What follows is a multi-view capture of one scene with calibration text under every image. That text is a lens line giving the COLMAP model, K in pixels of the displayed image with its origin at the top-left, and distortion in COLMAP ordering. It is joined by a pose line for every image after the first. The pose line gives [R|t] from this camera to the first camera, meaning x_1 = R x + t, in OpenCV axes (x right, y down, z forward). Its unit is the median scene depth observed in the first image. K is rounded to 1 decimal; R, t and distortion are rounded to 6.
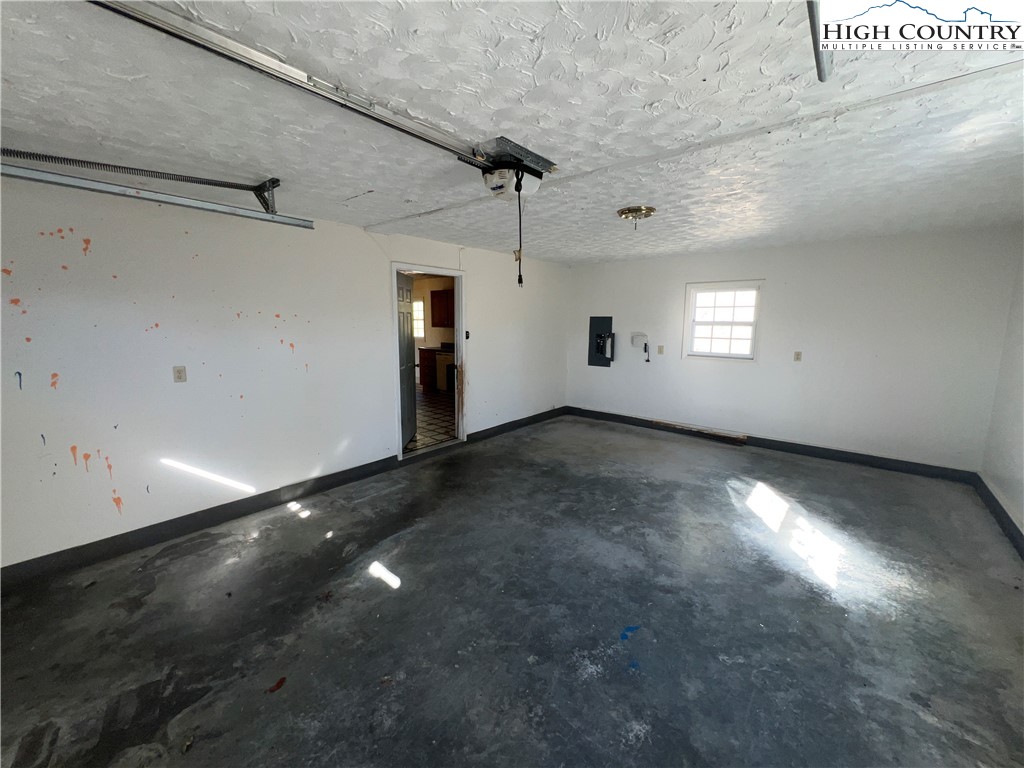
lens RADIAL K [[407.7, 0, 512.0], [0, 407.7, 384.0], [0, 0, 1]] dist [-0.000904, -0.000189]
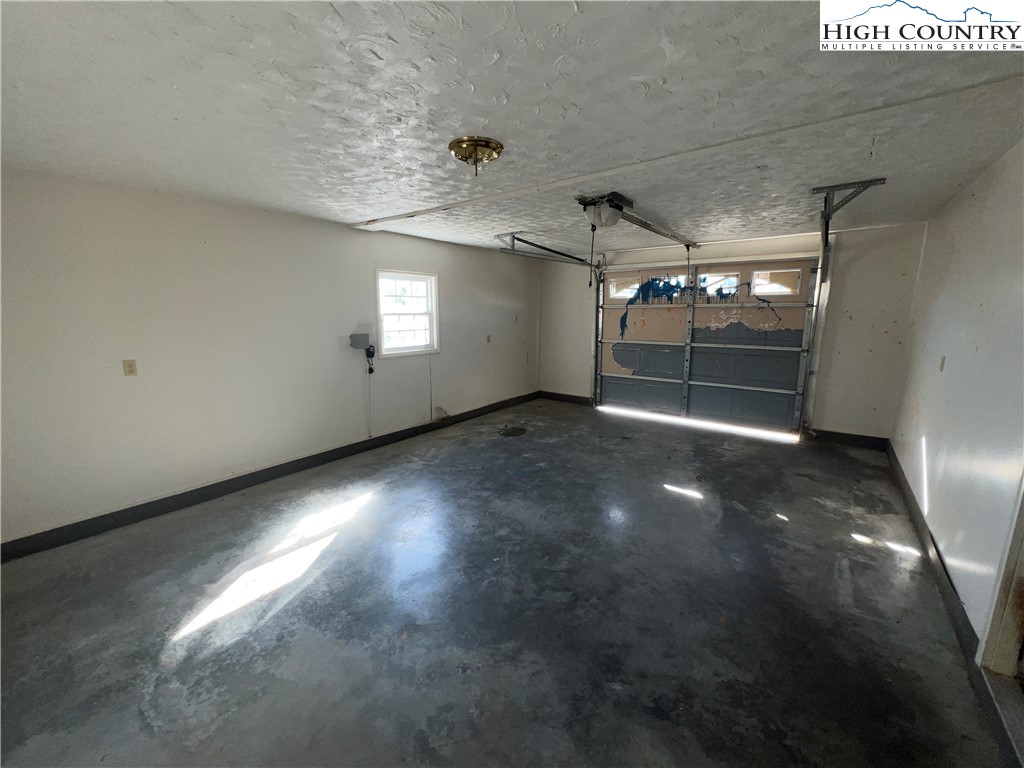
lens RADIAL K [[407.7, 0, 512.0], [0, 407.7, 384.0], [0, 0, 1]] dist [-0.000904, -0.000189]
pose [[-0.998485, 0.007227, -0.054556, 0.291770], [-0.011738, 0.940561, 0.339421, -0.292369], [0.053766, 0.339547, -0.939051, 1.811557]]
